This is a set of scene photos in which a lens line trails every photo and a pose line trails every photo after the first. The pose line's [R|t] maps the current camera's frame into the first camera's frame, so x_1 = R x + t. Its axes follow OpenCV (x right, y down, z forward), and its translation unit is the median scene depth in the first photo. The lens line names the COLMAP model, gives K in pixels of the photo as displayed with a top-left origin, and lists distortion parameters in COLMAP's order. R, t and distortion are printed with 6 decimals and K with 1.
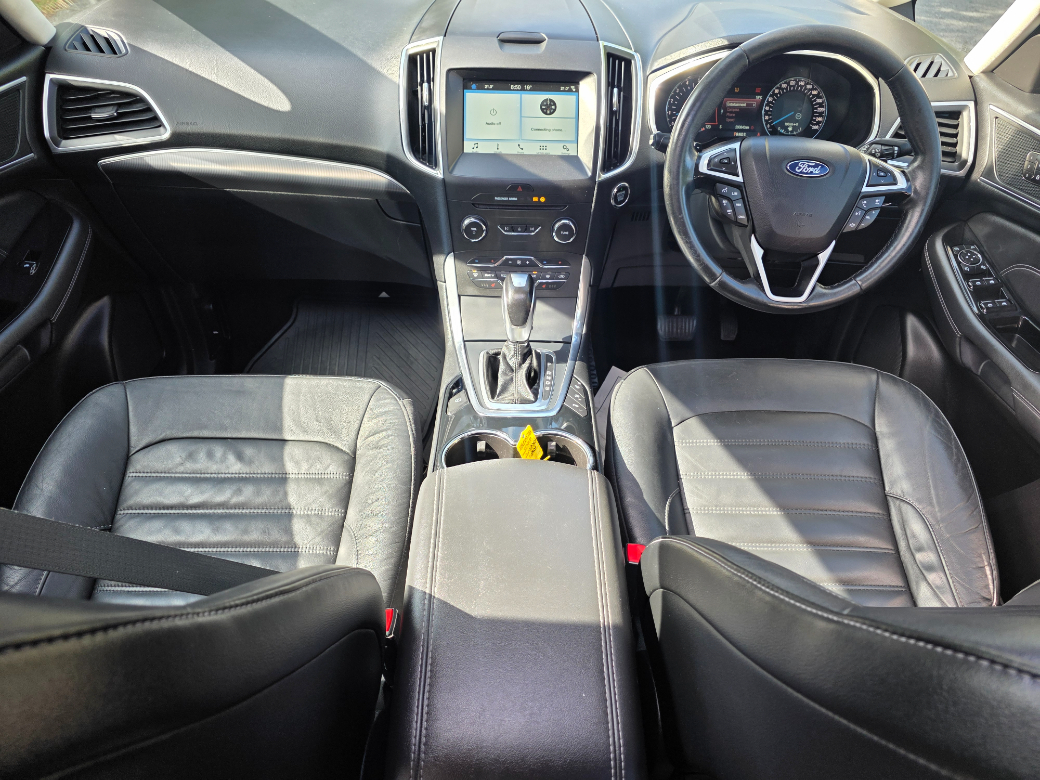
lens RADIAL K [[710.2, 0, 524.9], [0, 710.2, 395.7], [0, 0, 1]] dist [0.005712, -0.000939]
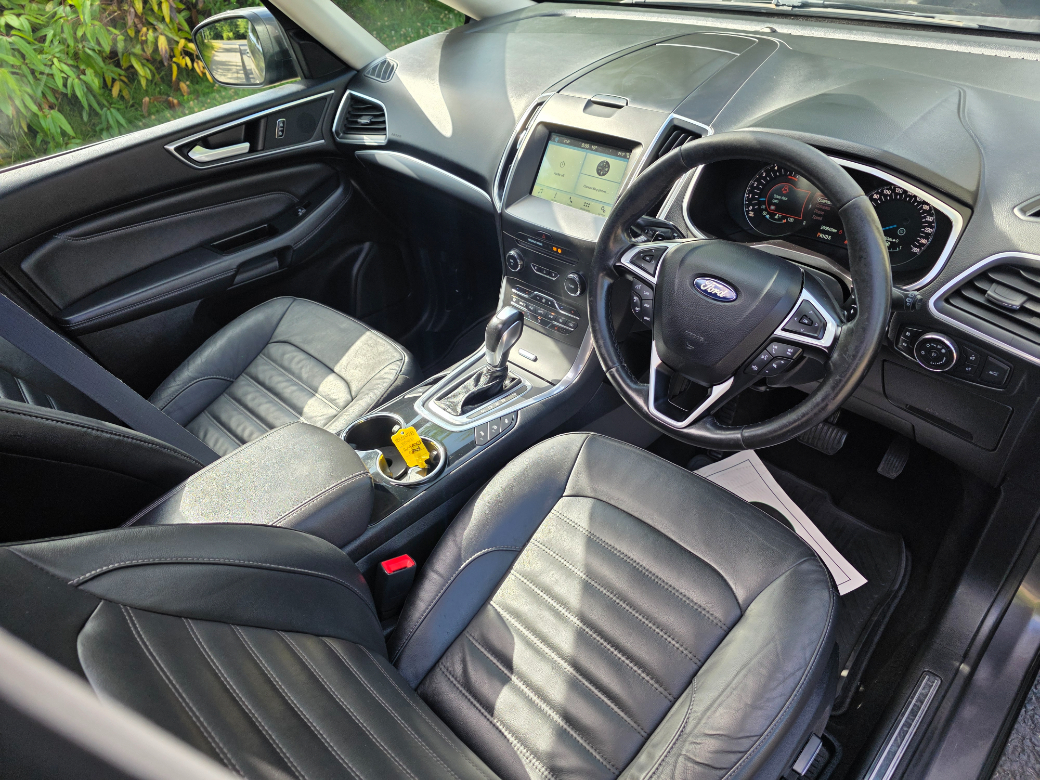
lens RADIAL K [[710.2, 0, 524.5], [0, 710.2, 386.0], [0, 0, 1]] dist [0.005712, -0.000939]
pose [[0.692116, 0.363821, -0.623386, 0.724430], [-0.357353, 0.923112, 0.141995, -0.217388], [0.627116, 0.124492, 0.768913, 0.160037]]
